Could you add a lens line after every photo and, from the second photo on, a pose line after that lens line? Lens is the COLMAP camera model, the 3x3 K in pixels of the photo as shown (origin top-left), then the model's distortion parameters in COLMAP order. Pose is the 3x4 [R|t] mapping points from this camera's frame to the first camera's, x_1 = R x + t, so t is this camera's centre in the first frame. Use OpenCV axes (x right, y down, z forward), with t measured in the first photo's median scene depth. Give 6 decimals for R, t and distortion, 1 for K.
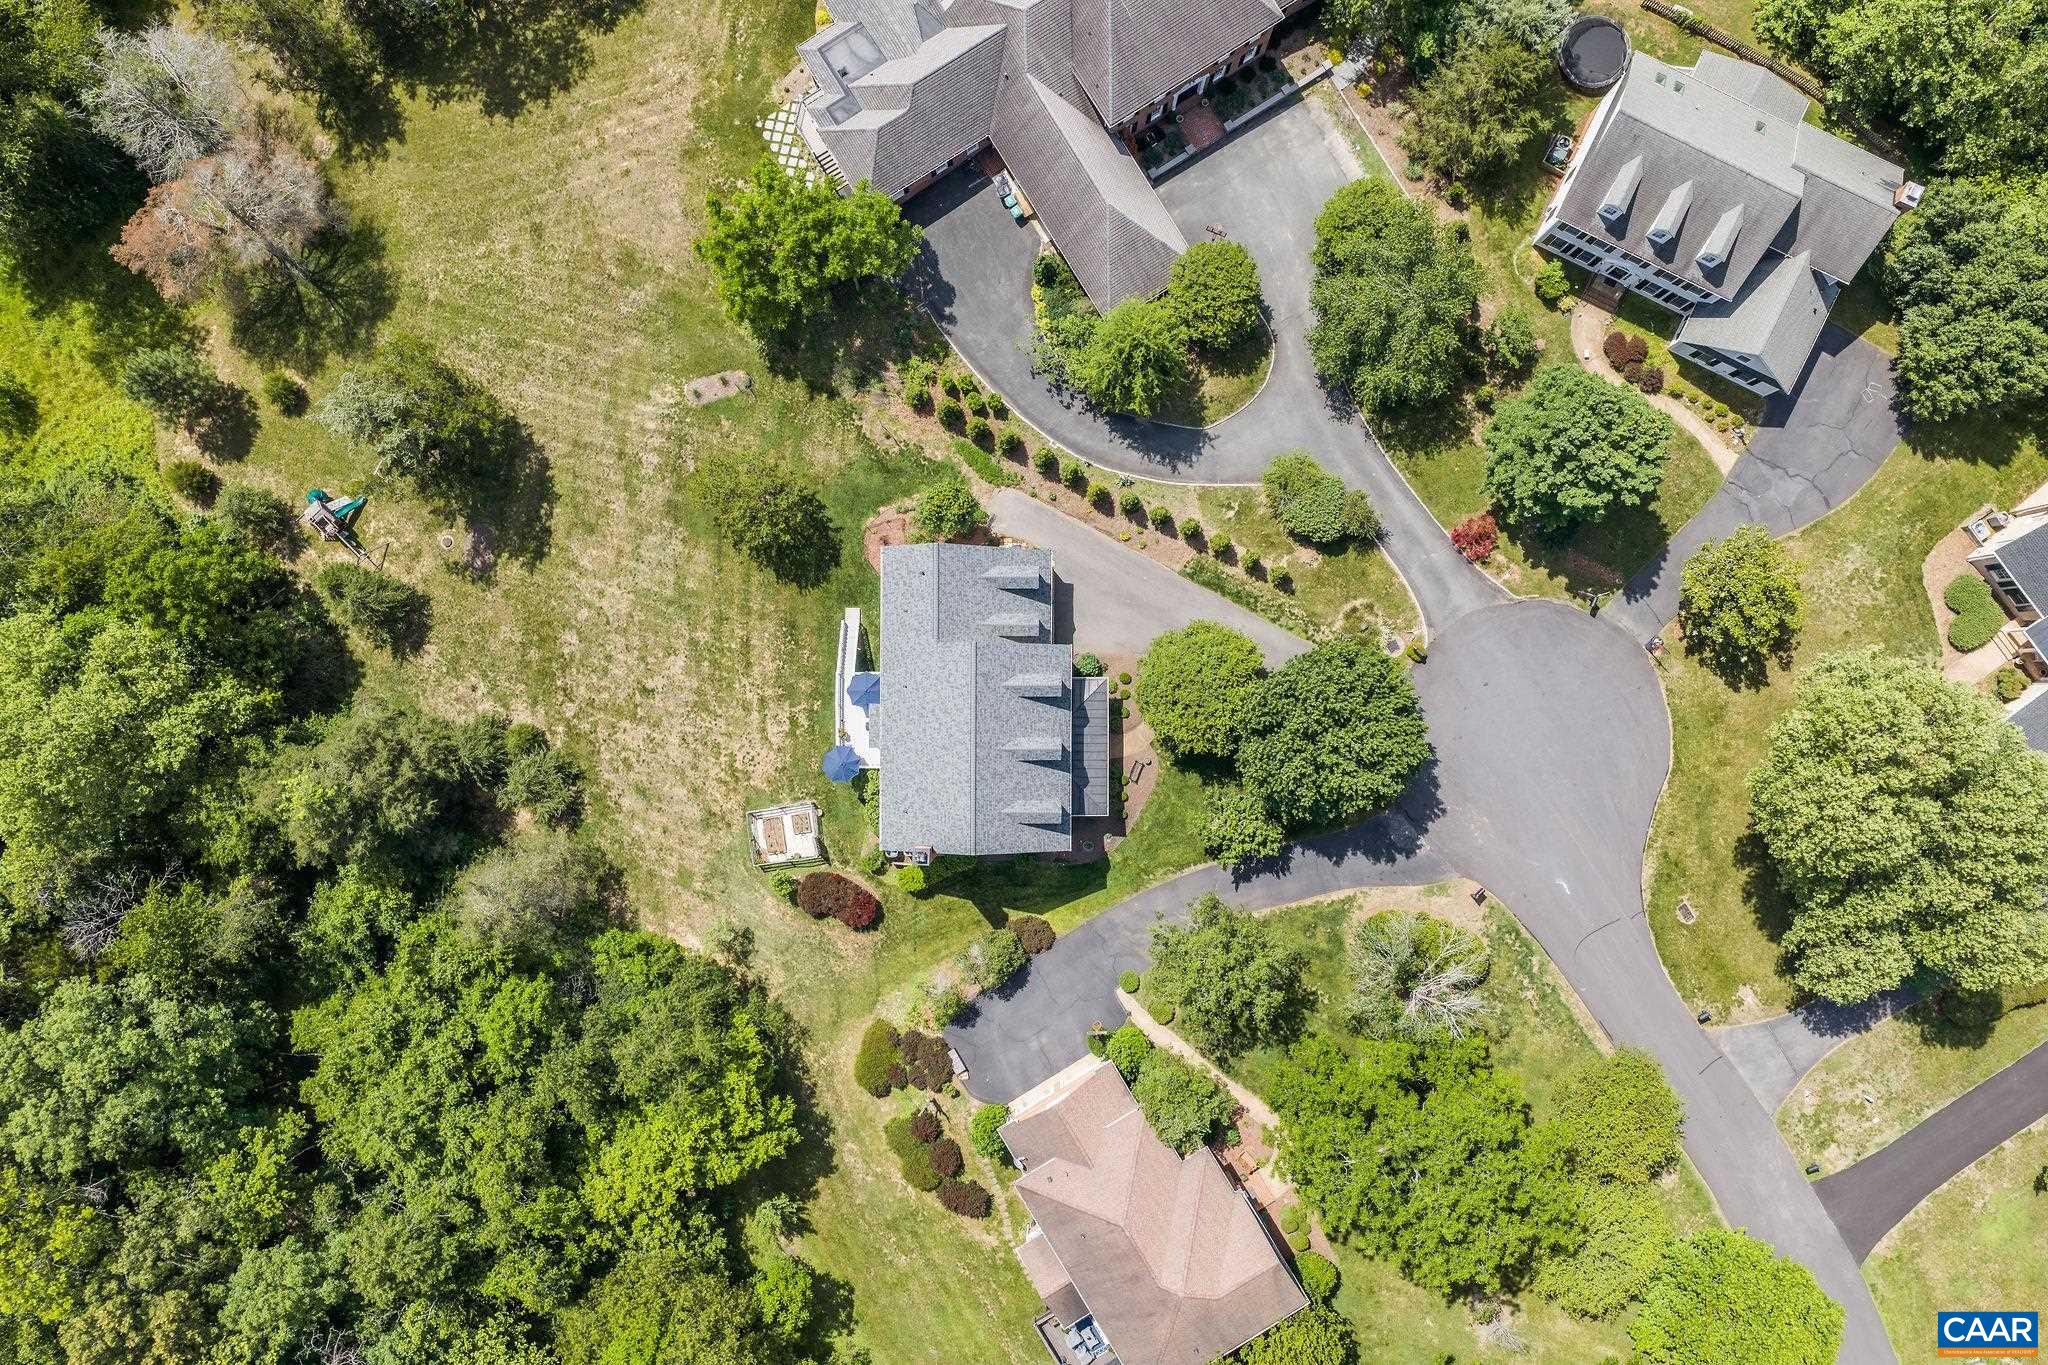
lens RADIAL K [[1691.4, 0, 1018.4], [0, 1691.4, 725.1], [0, 0, 1]] dist [0.017906, -0.047356]
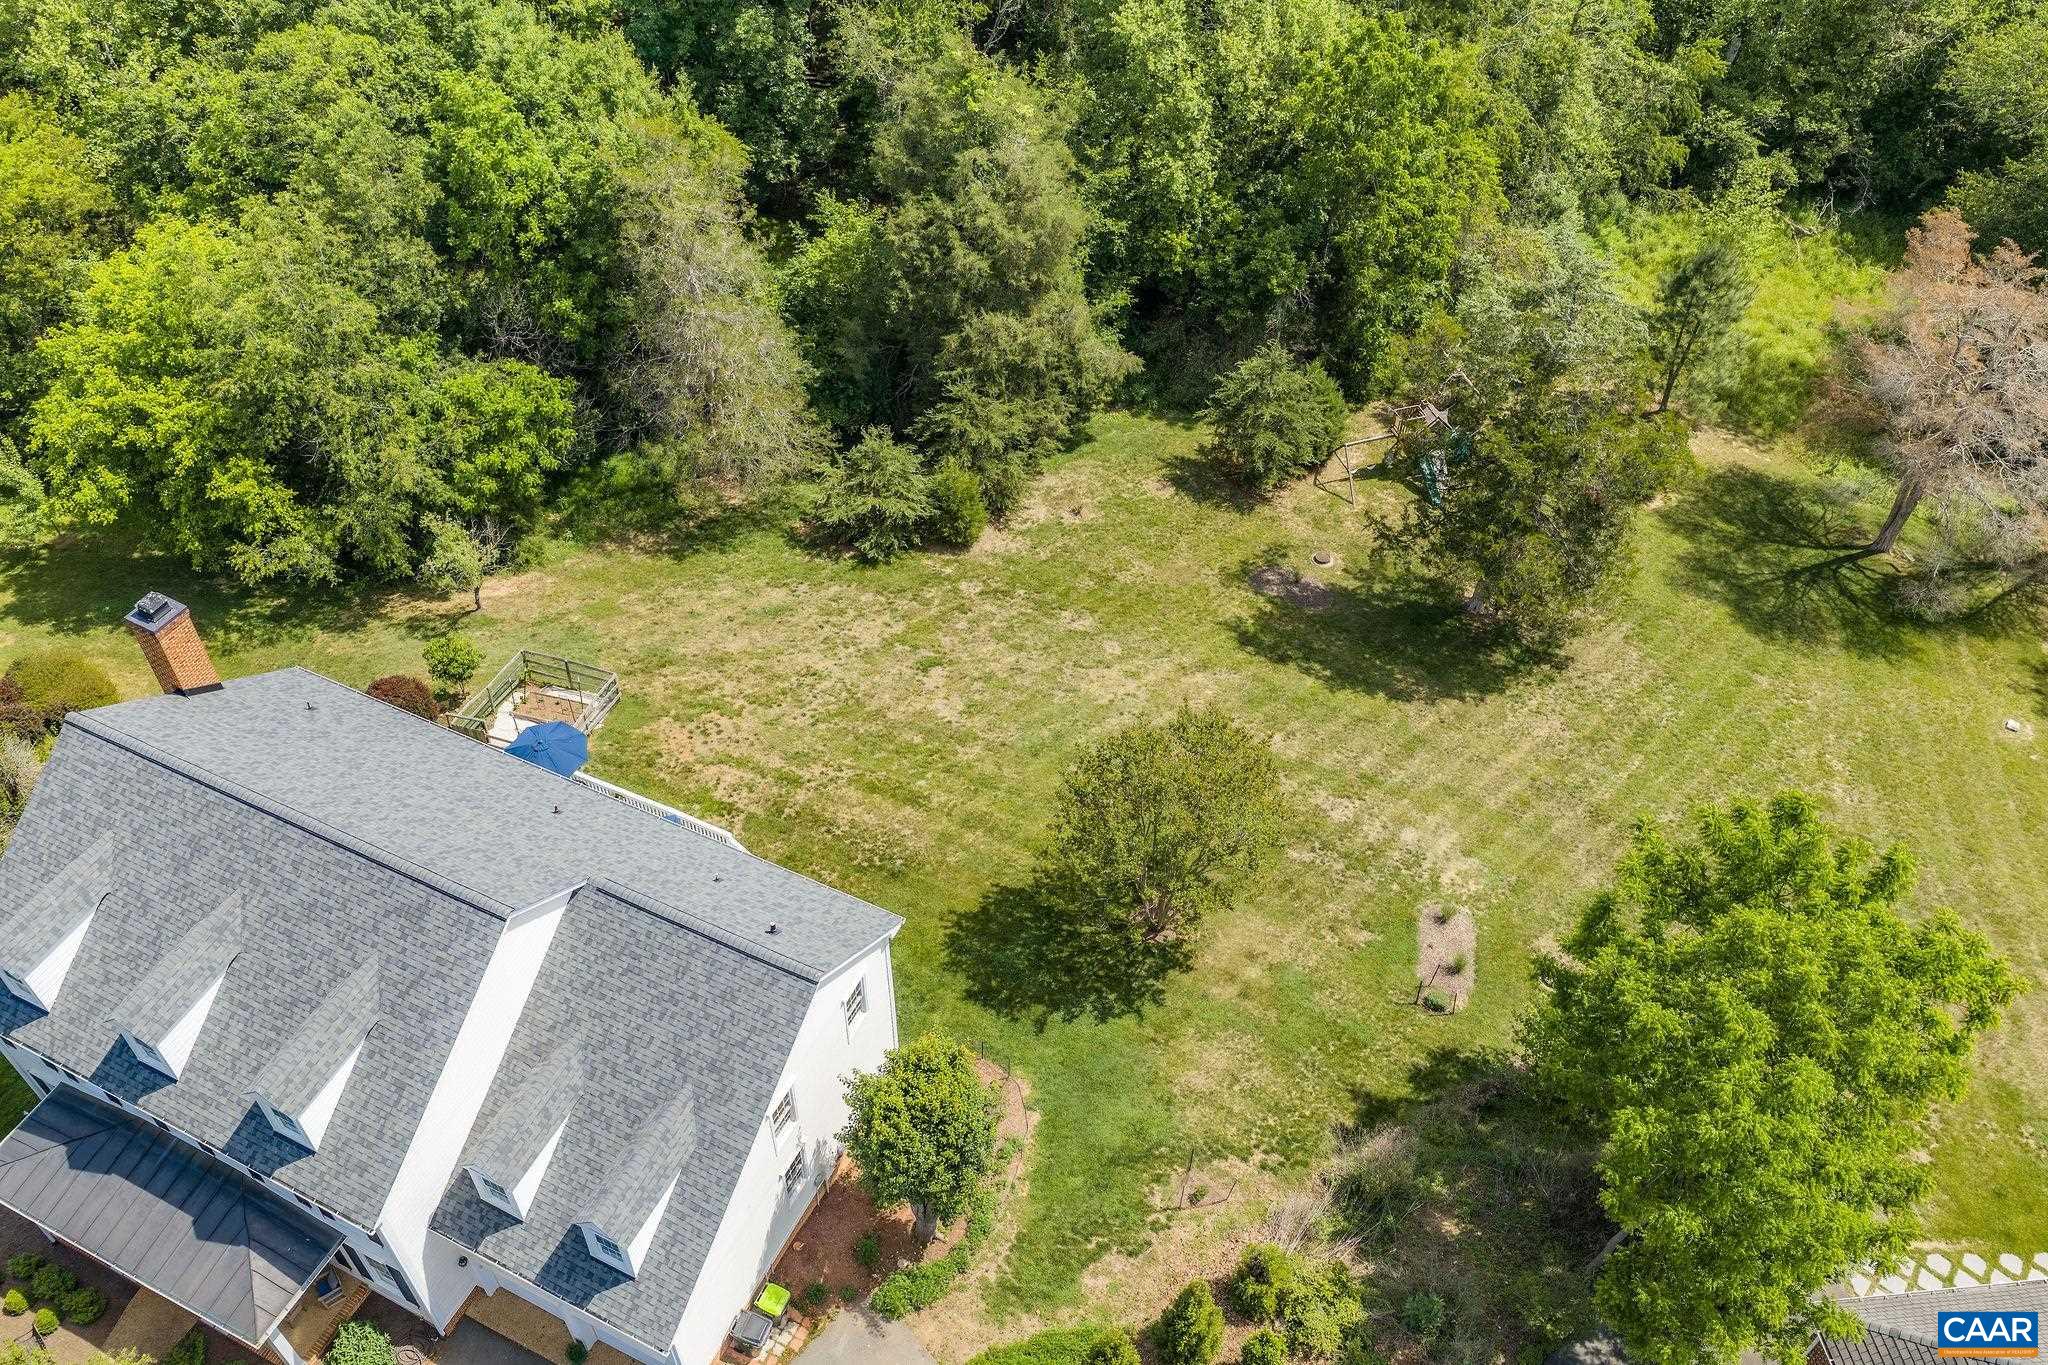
lens RADIAL K [[1691.4, 0, 1018.4], [0, 1691.4, 725.1], [0, 0, 1]] dist [0.017906, -0.047356]
pose [[-0.435982, 0.667178, -0.603981, 0.101812], [-0.899947, -0.320274, 0.295839, -0.206624], [0.003938, 0.672531, 0.740059, 0.610431]]
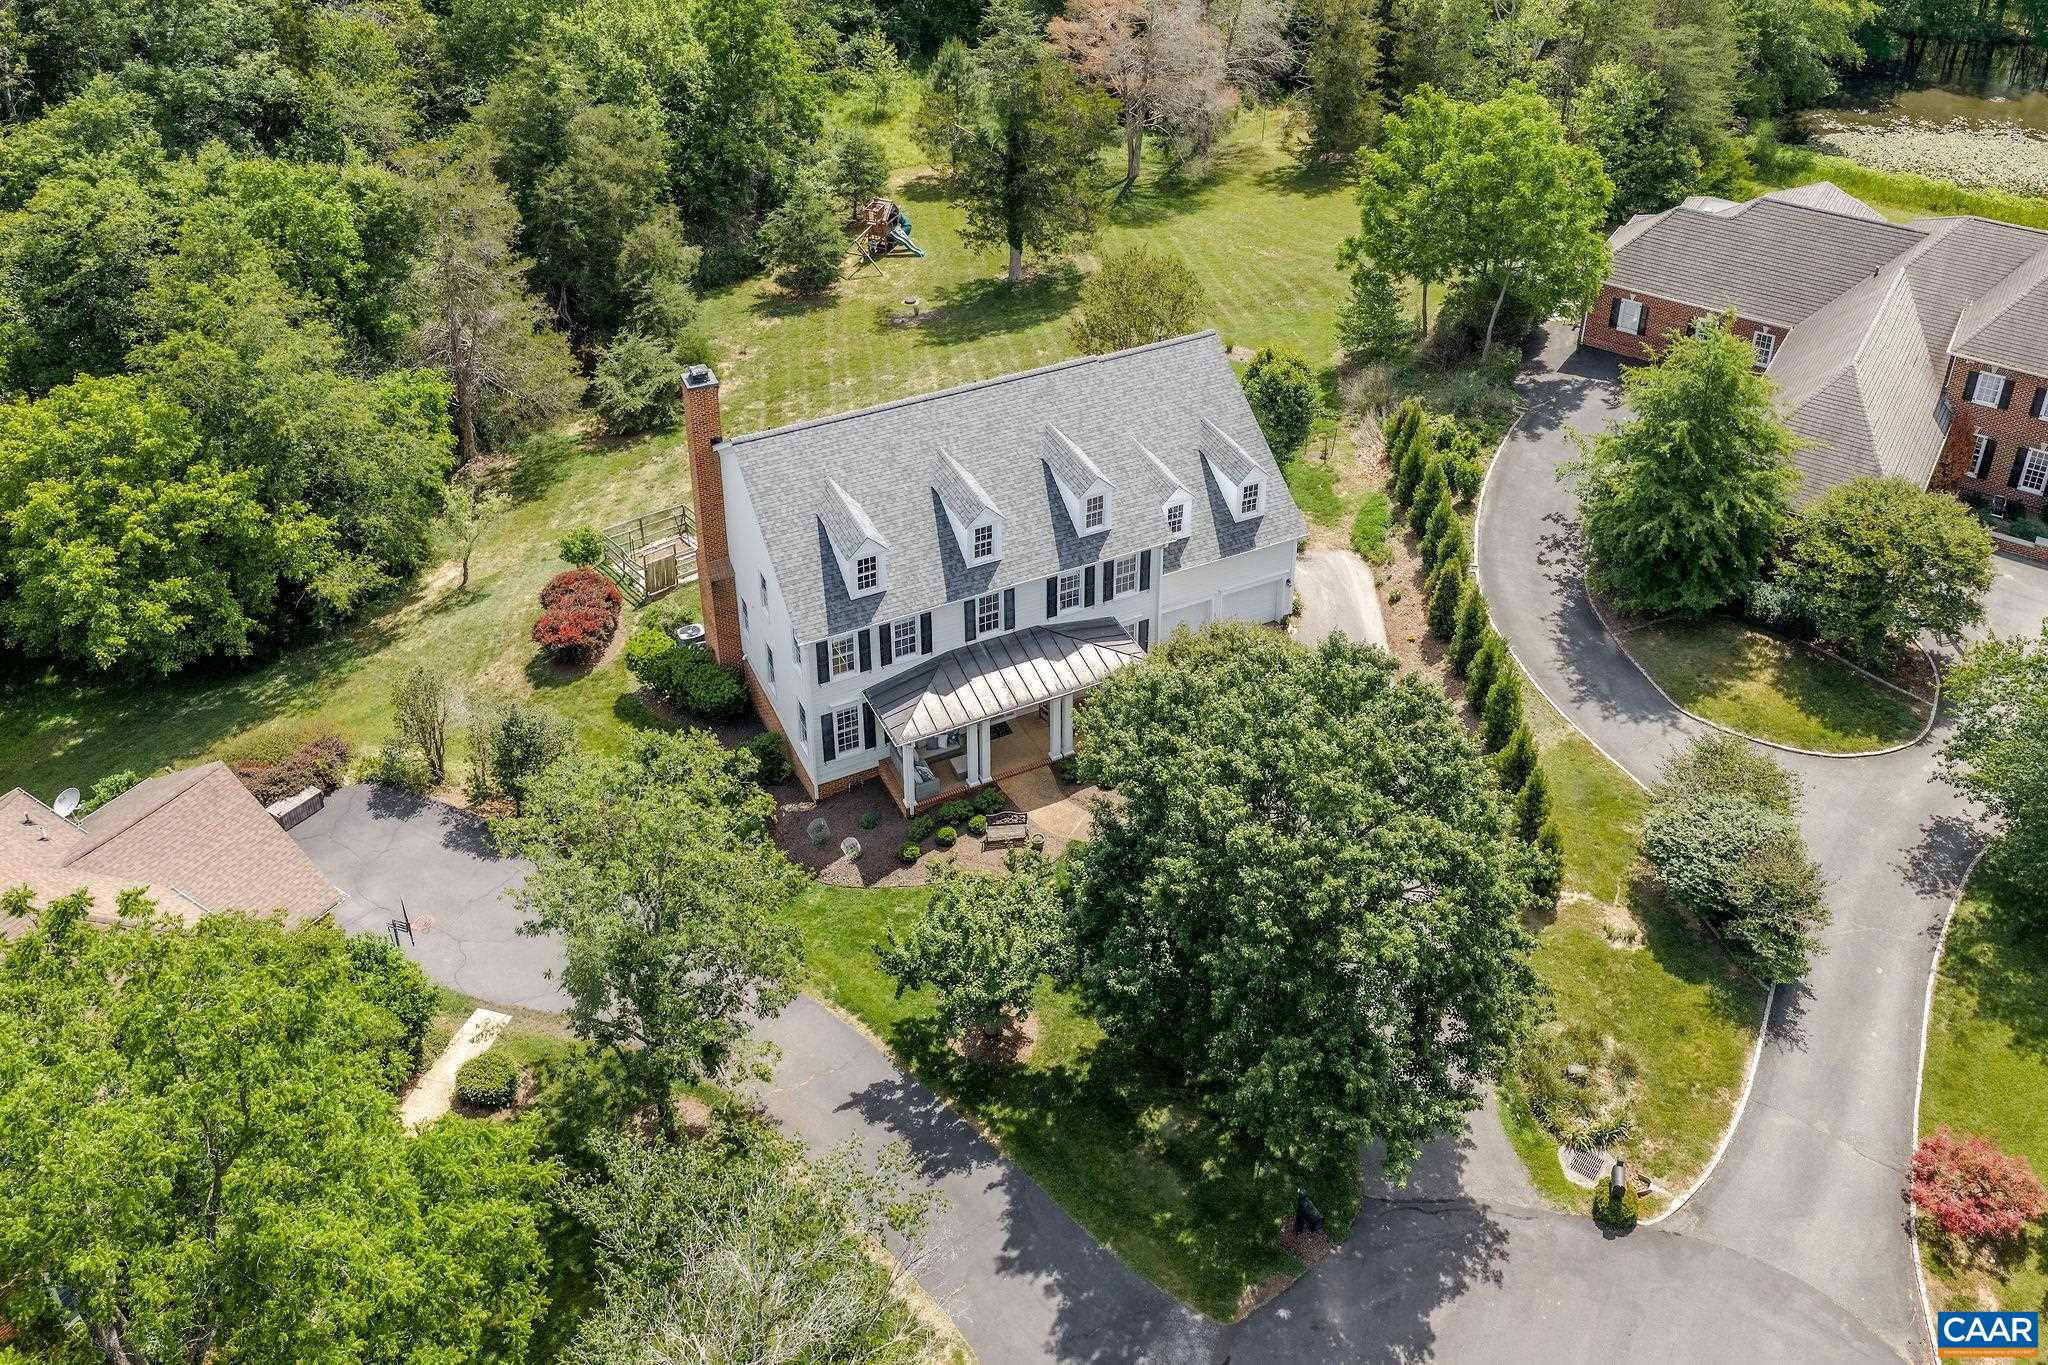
lens RADIAL K [[1691.4, 0, 1018.4], [0, 1691.4, 725.1], [0, 0, 1]] dist [0.017906, -0.047356]
pose [[0.435040, 0.604296, -0.667508, 0.376592], [-0.899655, 0.261347, -0.349741, 0.190117], [-0.036896, 0.752678, 0.657354, 0.607523]]
